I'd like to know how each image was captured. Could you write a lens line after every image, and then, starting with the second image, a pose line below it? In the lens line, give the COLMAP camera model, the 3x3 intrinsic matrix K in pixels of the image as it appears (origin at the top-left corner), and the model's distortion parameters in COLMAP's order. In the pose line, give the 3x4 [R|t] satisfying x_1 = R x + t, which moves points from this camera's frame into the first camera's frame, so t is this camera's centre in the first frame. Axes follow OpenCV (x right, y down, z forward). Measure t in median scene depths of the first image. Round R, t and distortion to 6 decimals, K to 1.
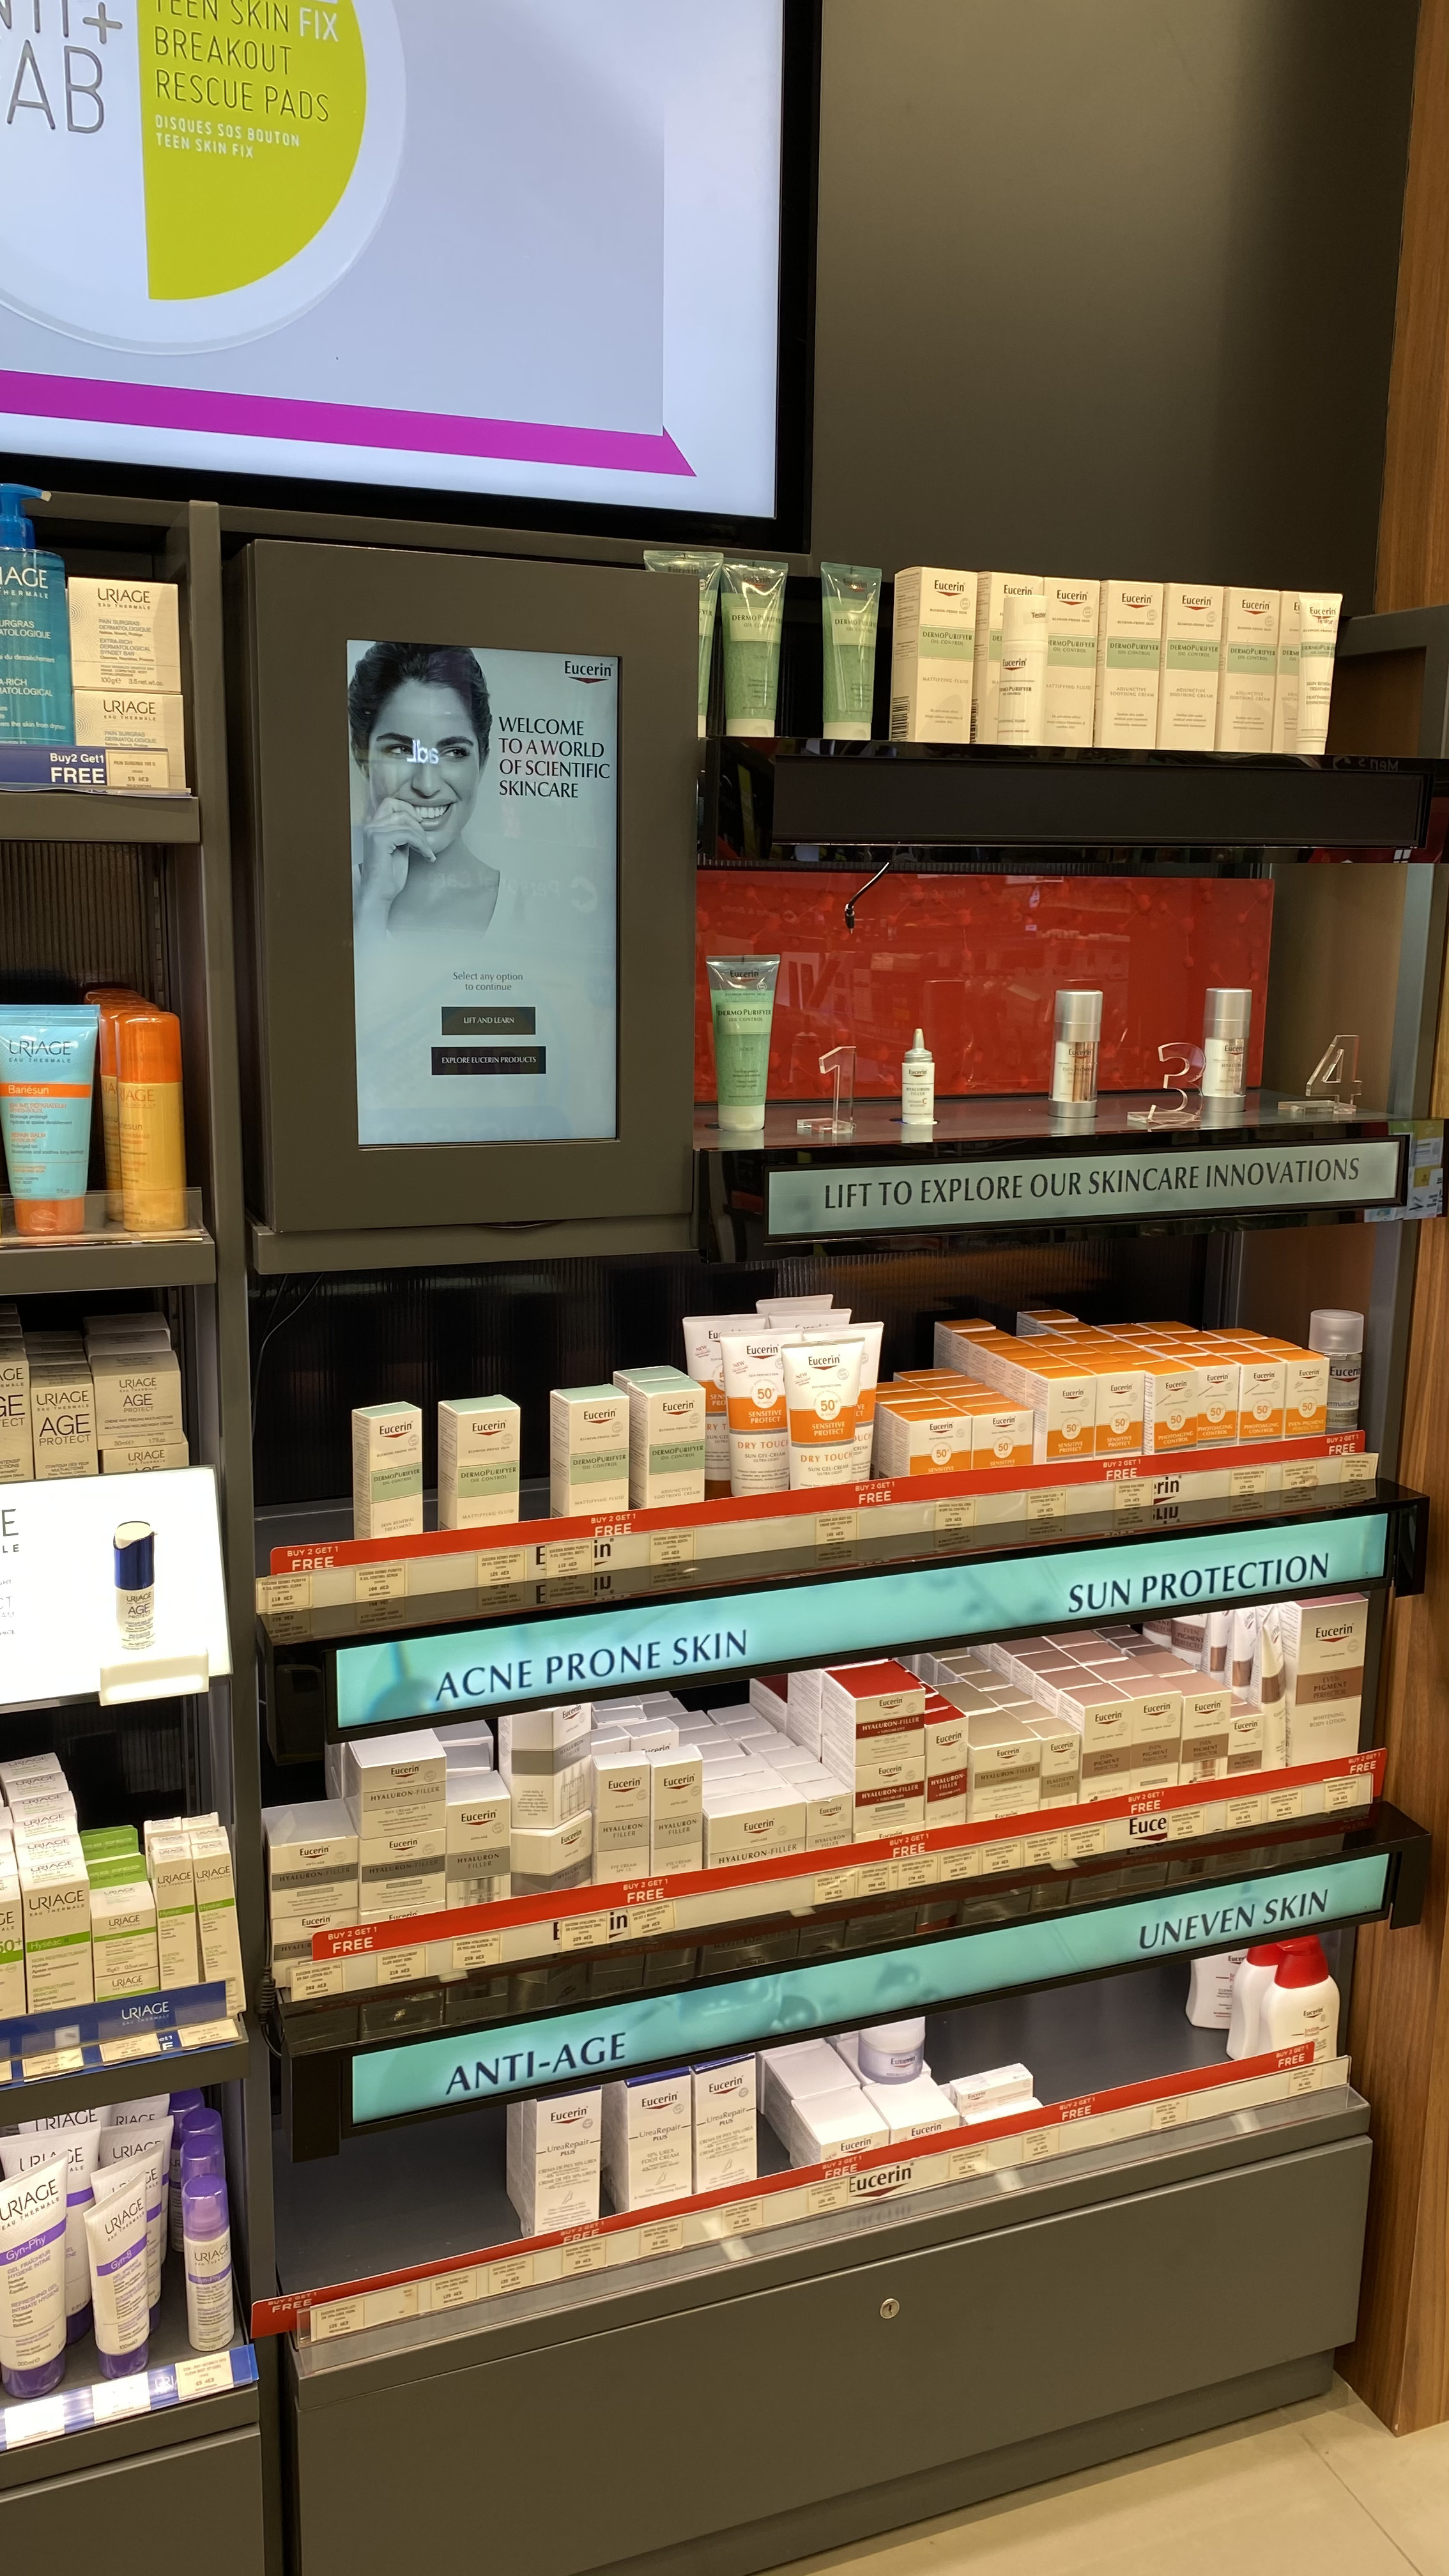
lens RADIAL K [[1978.1, 0, 732.3], [0, 1978.1, 1255.8], [0, 0, 1]] dist [0.154636, -0.394144]
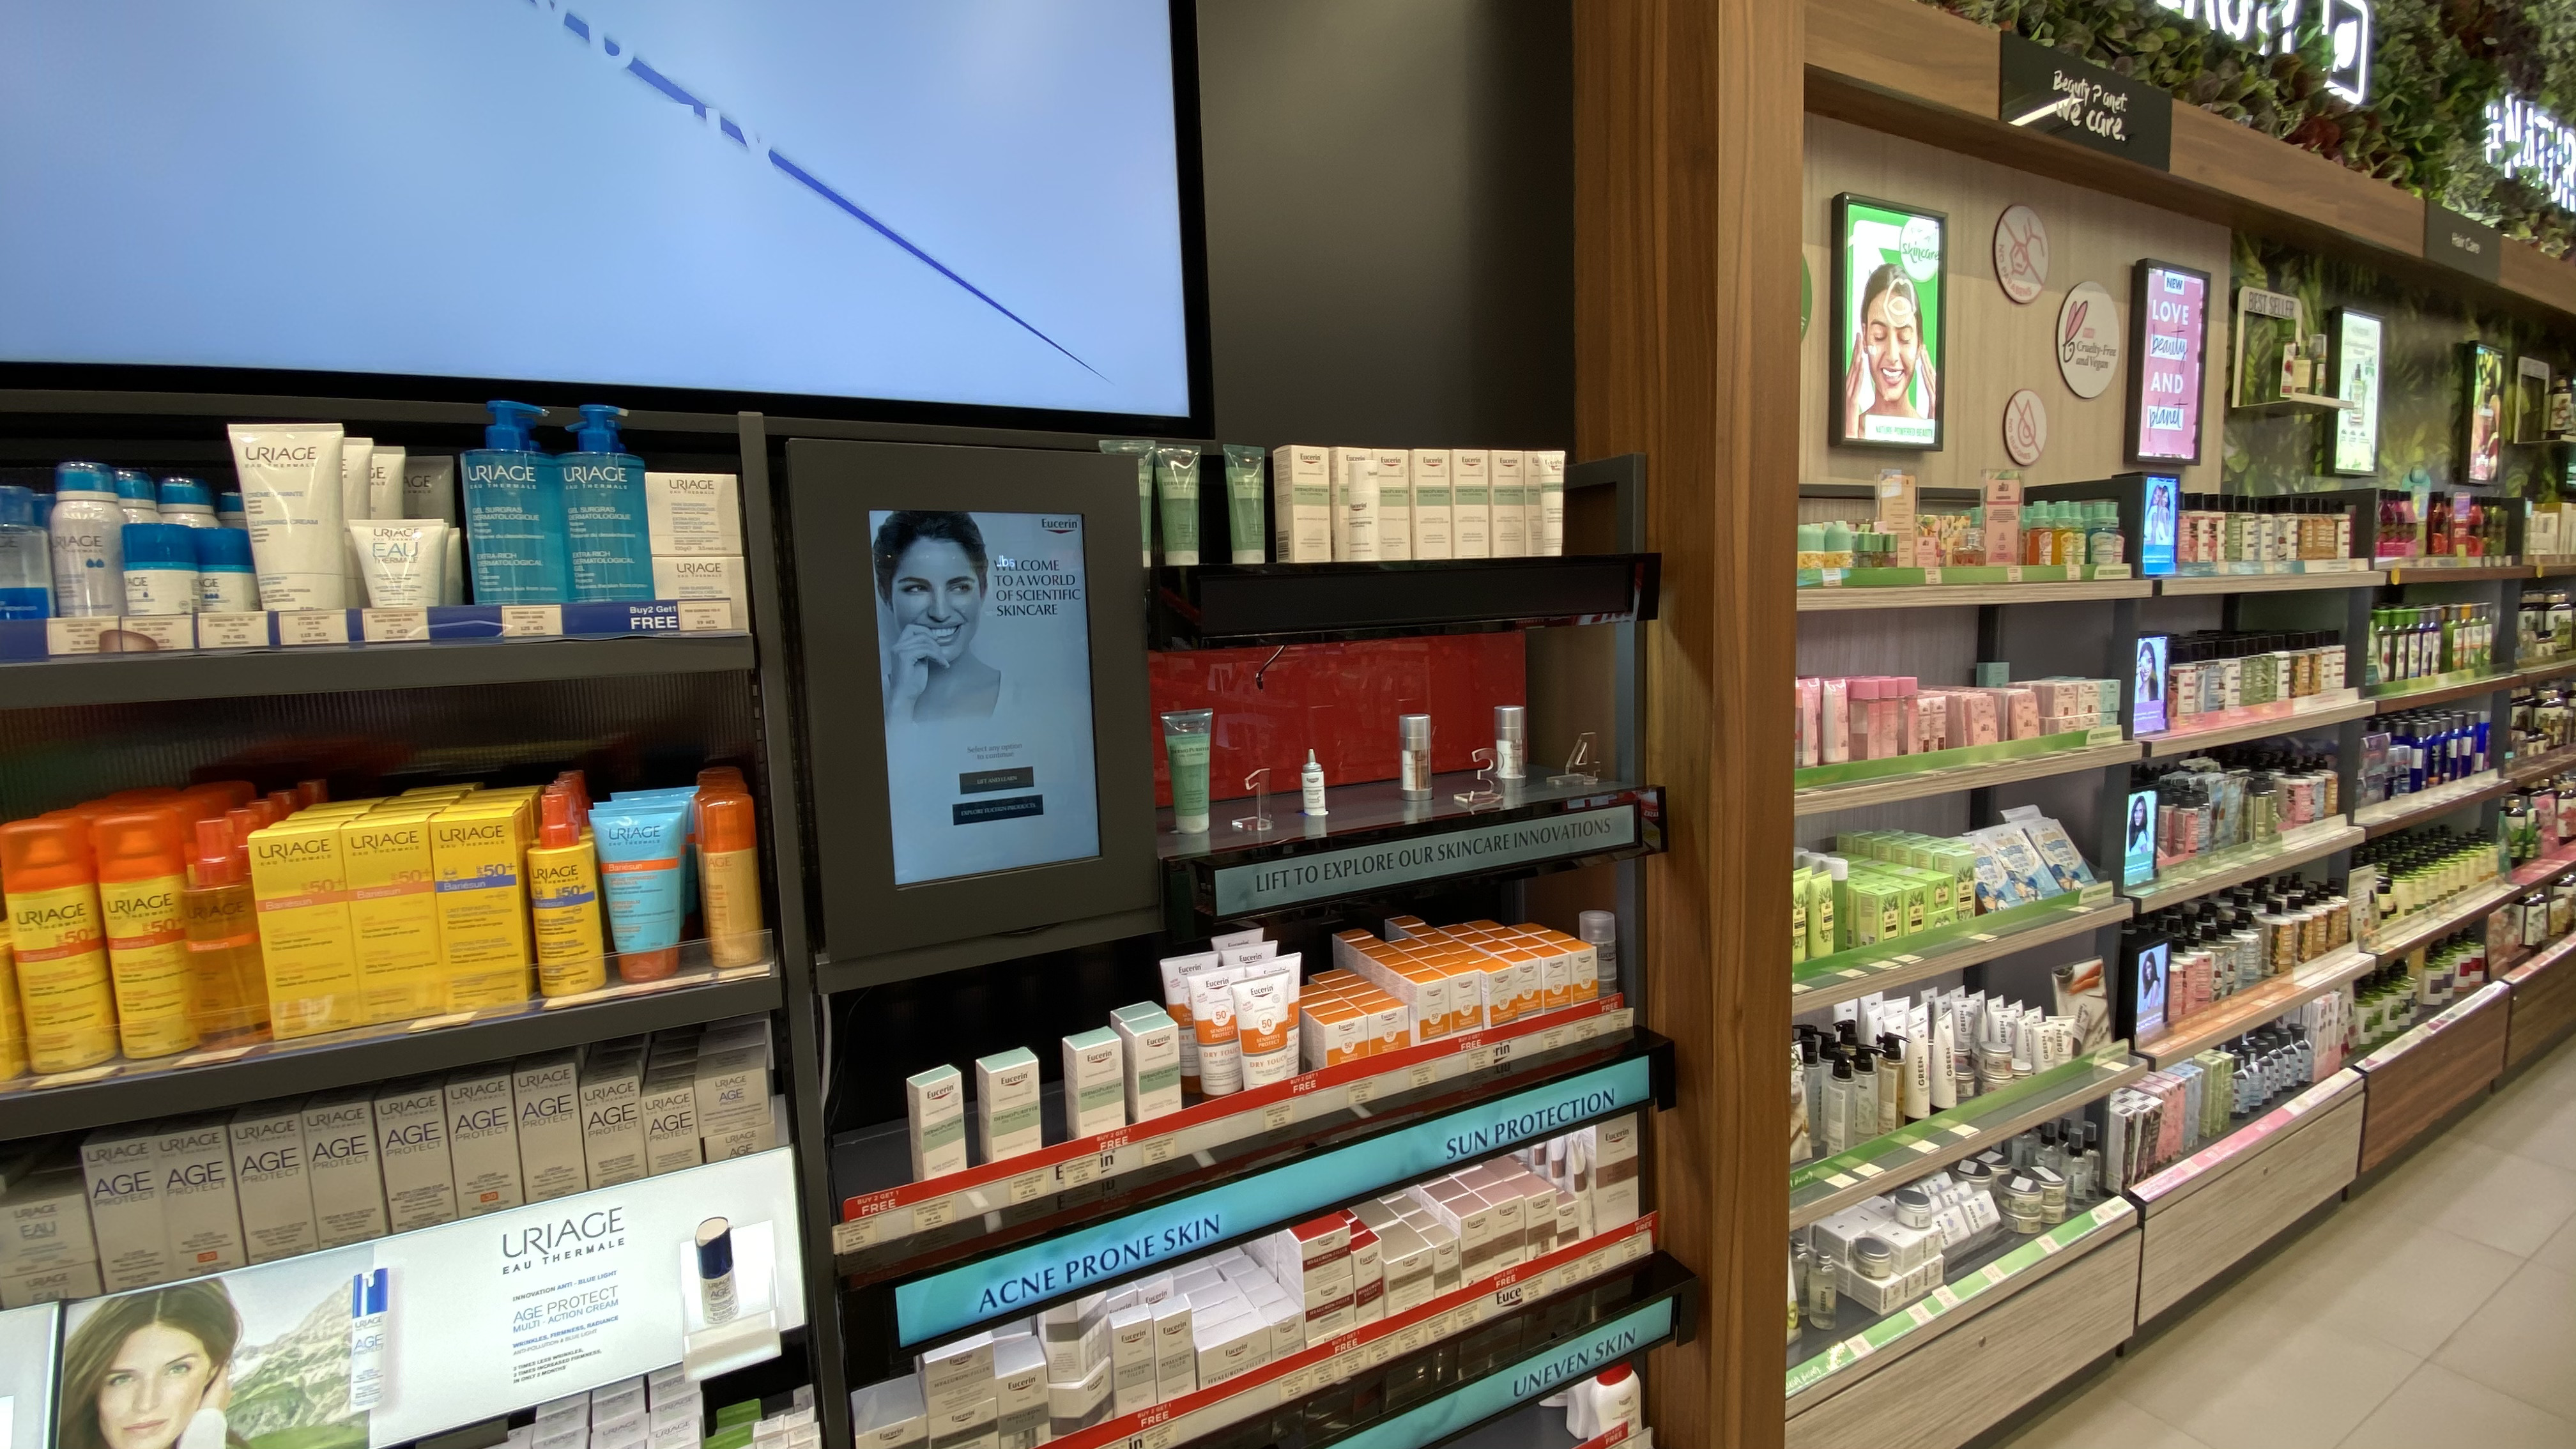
lens RADIAL K [[1055.5, 0, 1286.1], [0, 1055.5, 707.5], [0, 0, 1]] dist [0.082134, -0.071625]
pose [[0.993868, -0.061966, 0.091583, 0.007139], [0.070749, 0.992865, -0.095992, -0.076280], [-0.084982, 0.101883, 0.991160, 0.243209]]
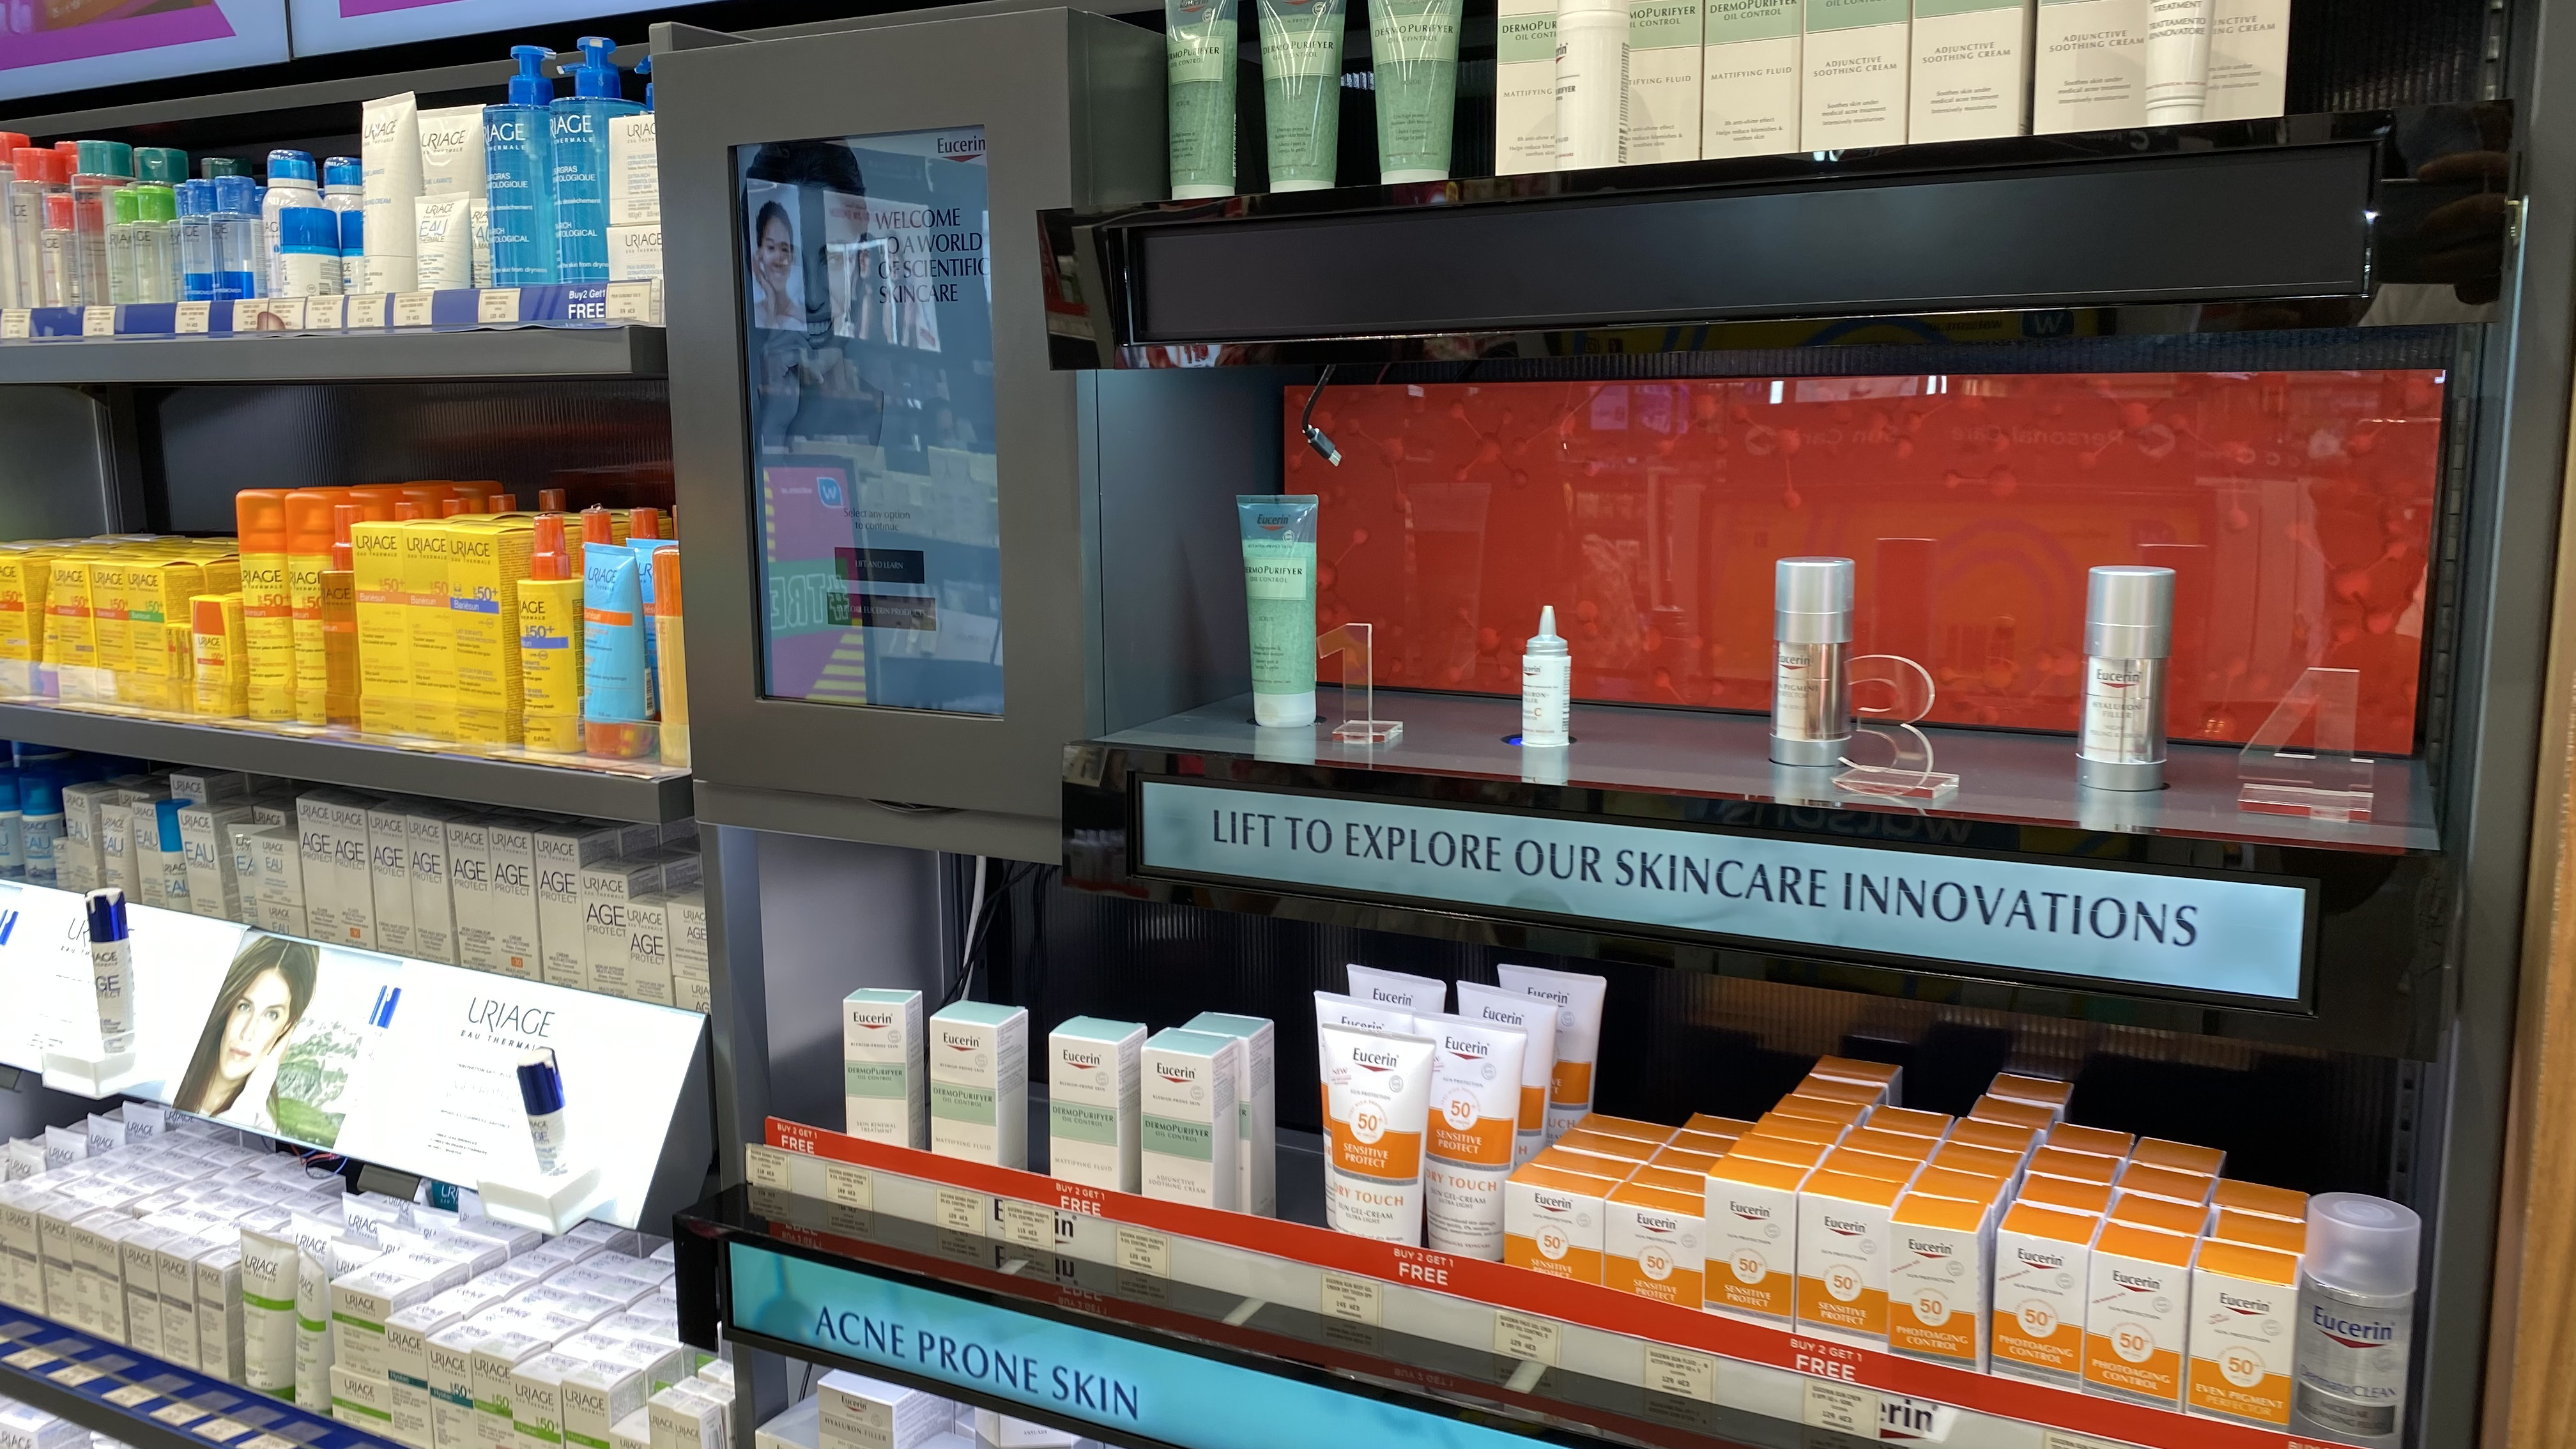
lens RADIAL K [[1978.1, 0, 1288.0], [0, 1978.1, 724.5], [0, 0, 1]] dist [0.154636, -0.394144]
pose [[0.645876, 0.096575, -0.757309, 0.583615], [-0.129079, 0.991499, 0.016354, -0.078290], [0.752451, 0.087191, 0.652852, 0.518869]]
